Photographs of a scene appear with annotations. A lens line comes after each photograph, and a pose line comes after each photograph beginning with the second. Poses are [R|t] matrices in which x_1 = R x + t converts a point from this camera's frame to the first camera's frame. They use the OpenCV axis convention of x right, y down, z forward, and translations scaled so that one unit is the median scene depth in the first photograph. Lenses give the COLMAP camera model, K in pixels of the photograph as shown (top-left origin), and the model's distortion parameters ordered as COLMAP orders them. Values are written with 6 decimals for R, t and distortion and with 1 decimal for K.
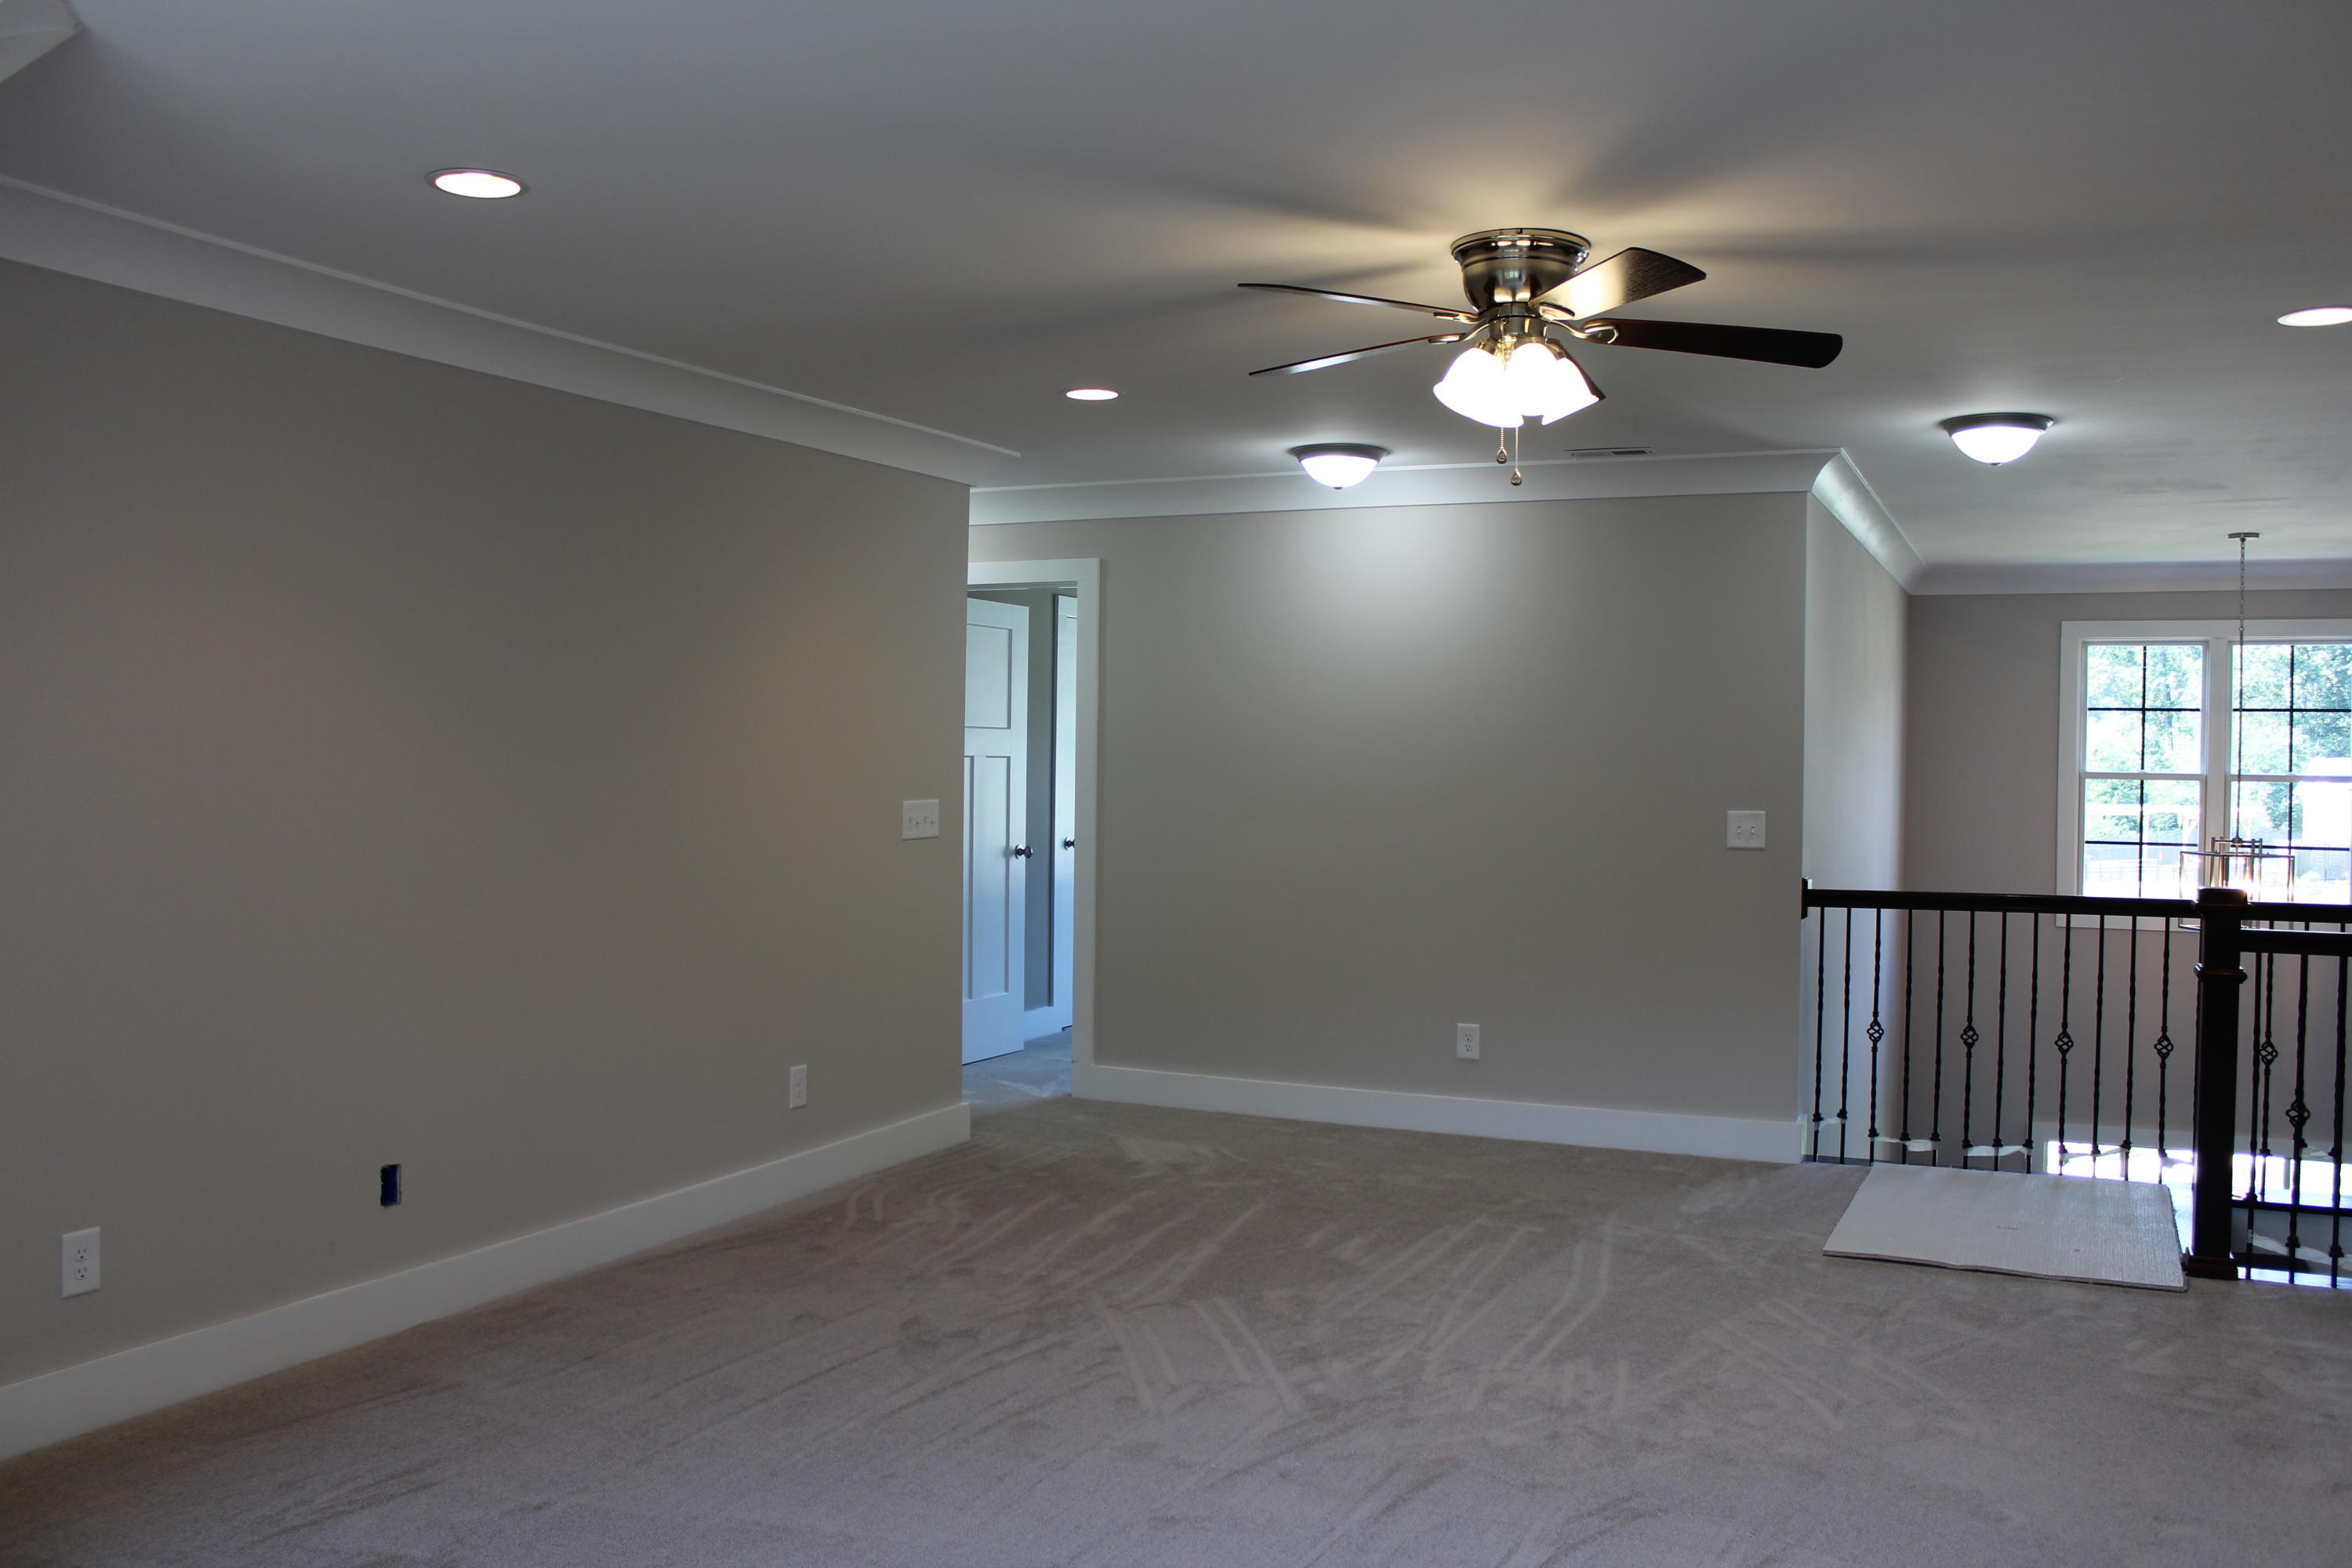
lens RADIAL K [[1954.0, 0, 1183.4], [0, 1954.0, 787.7], [0, 0, 1]] dist [-0.155882, 0.111774]
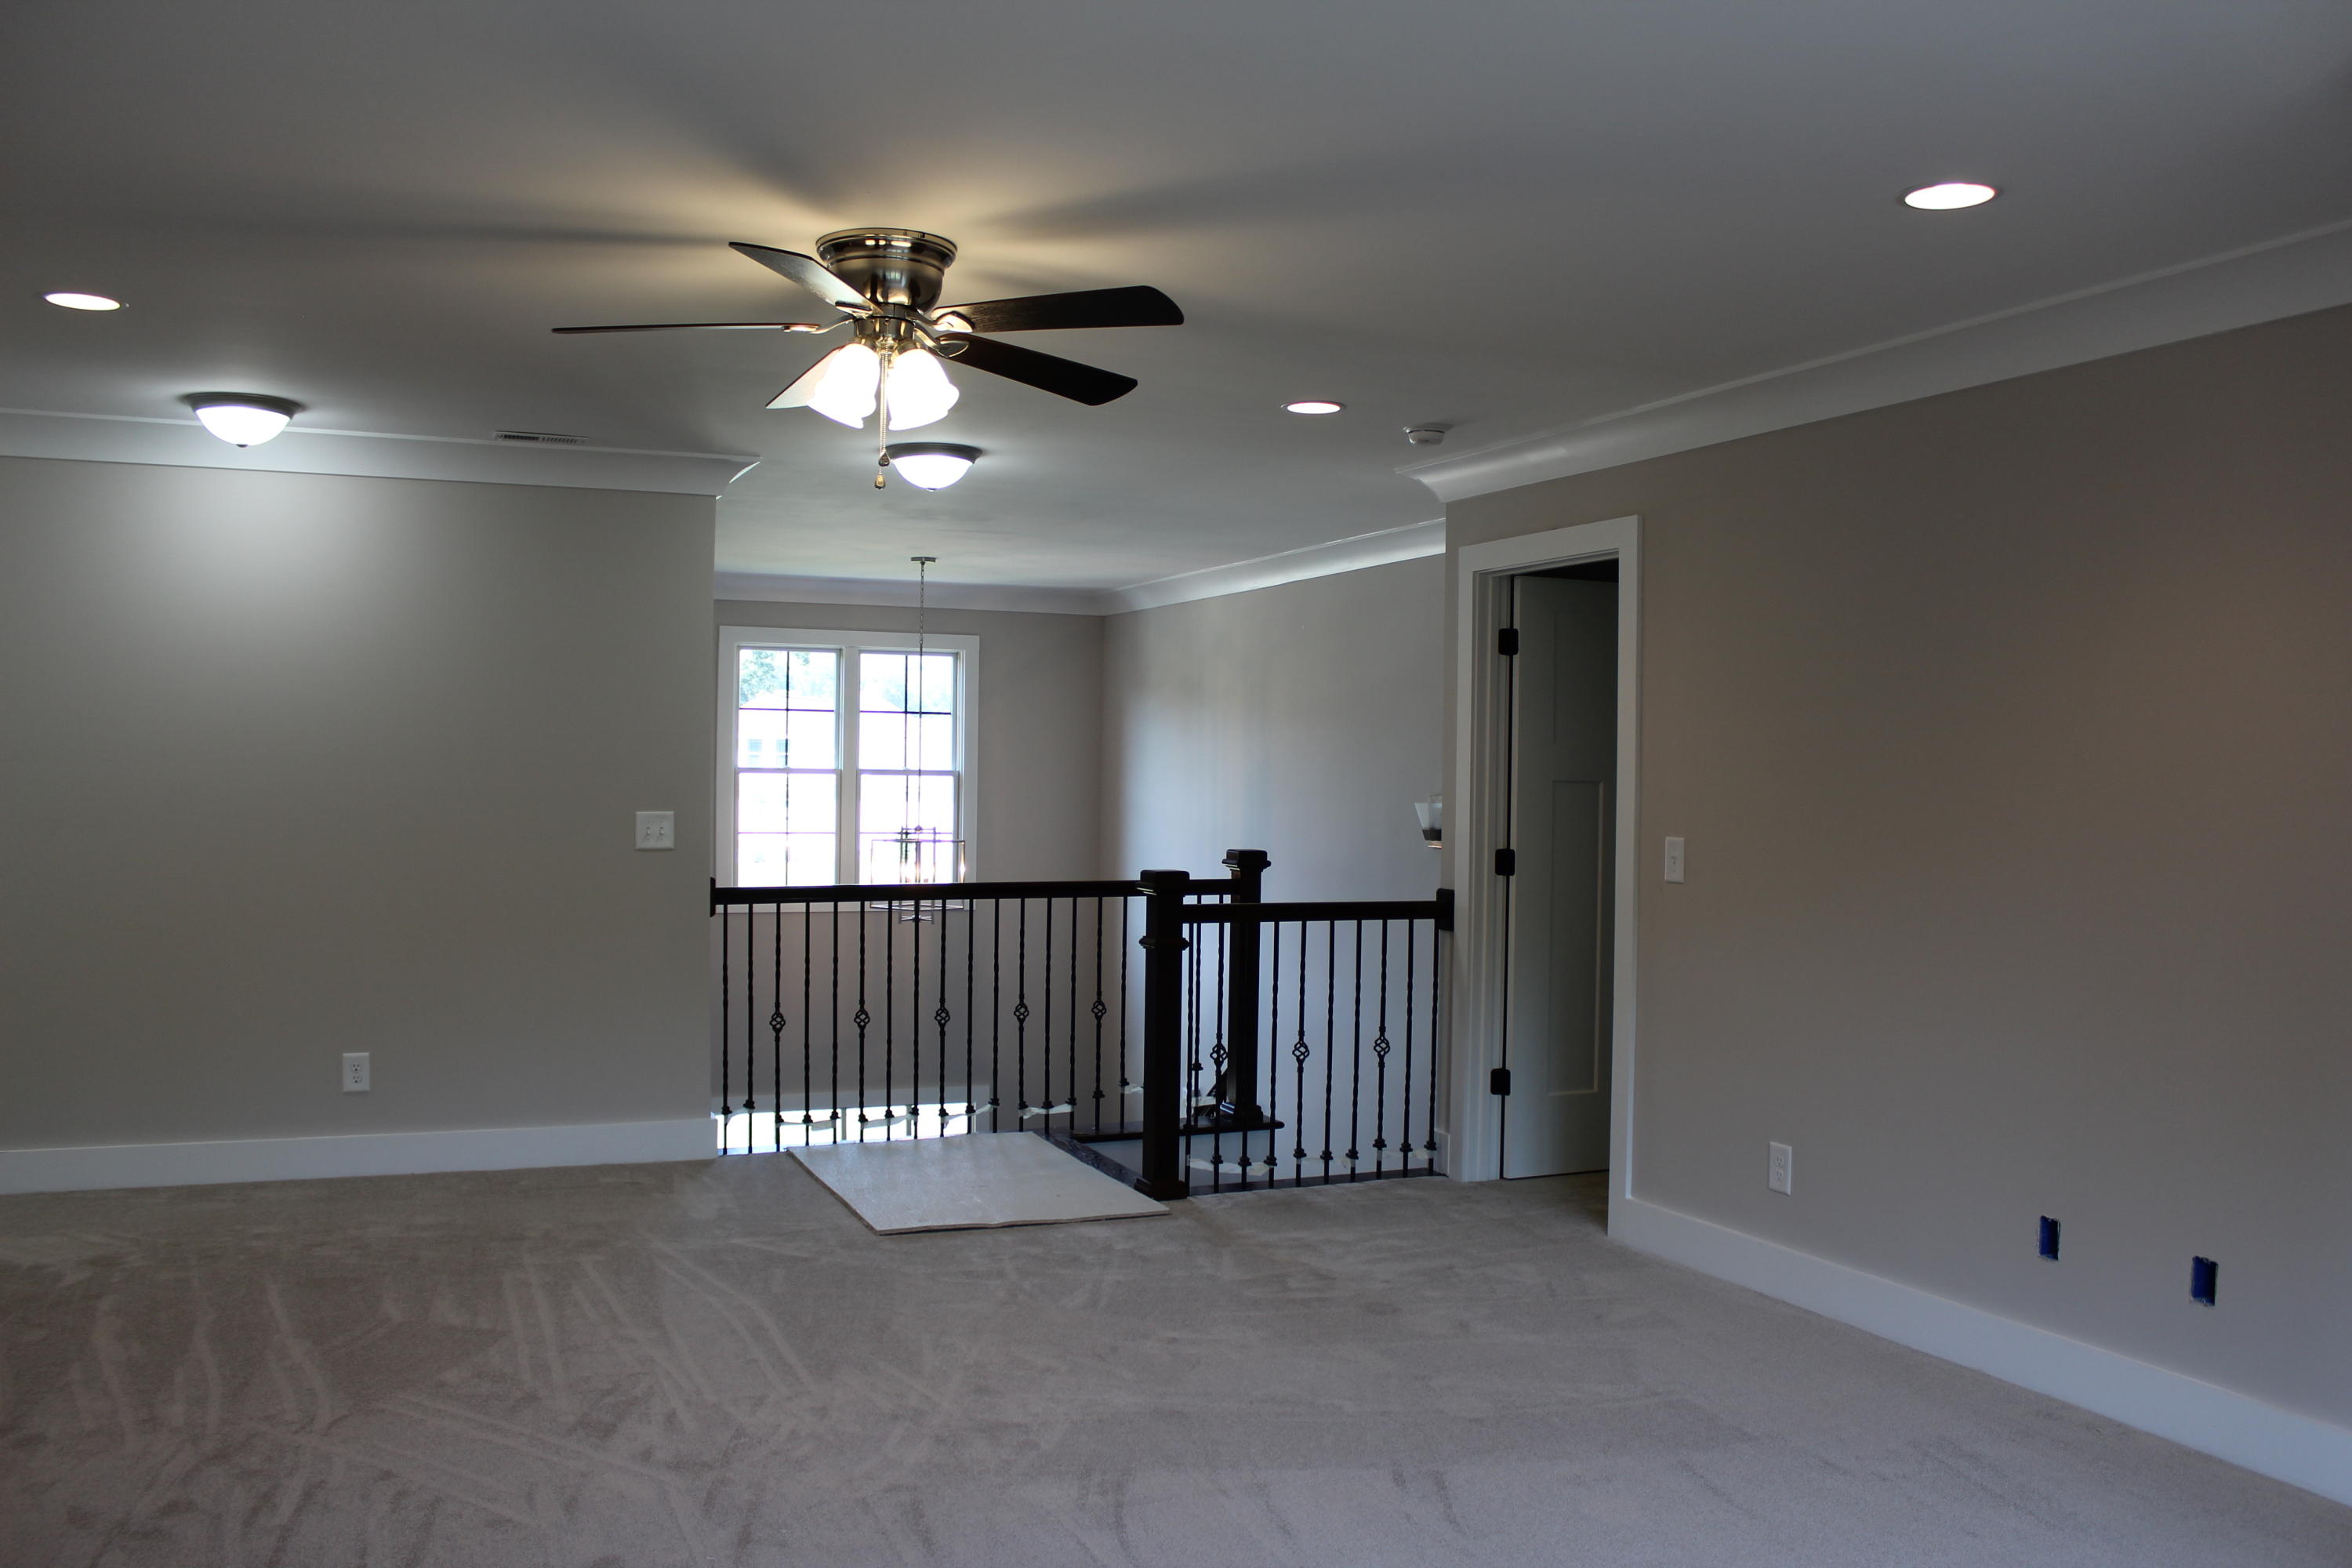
lens RADIAL K [[1954.0, 0, 1188.2], [0, 1954.0, 765.2], [0, 0, 1]] dist [-0.155882, 0.111774]
pose [[0.663607, -0.002673, 0.748076, -0.350326], [0.008006, 0.999962, -0.003529, -0.007695], [-0.748038, 0.008331, 0.663603, 0.173175]]
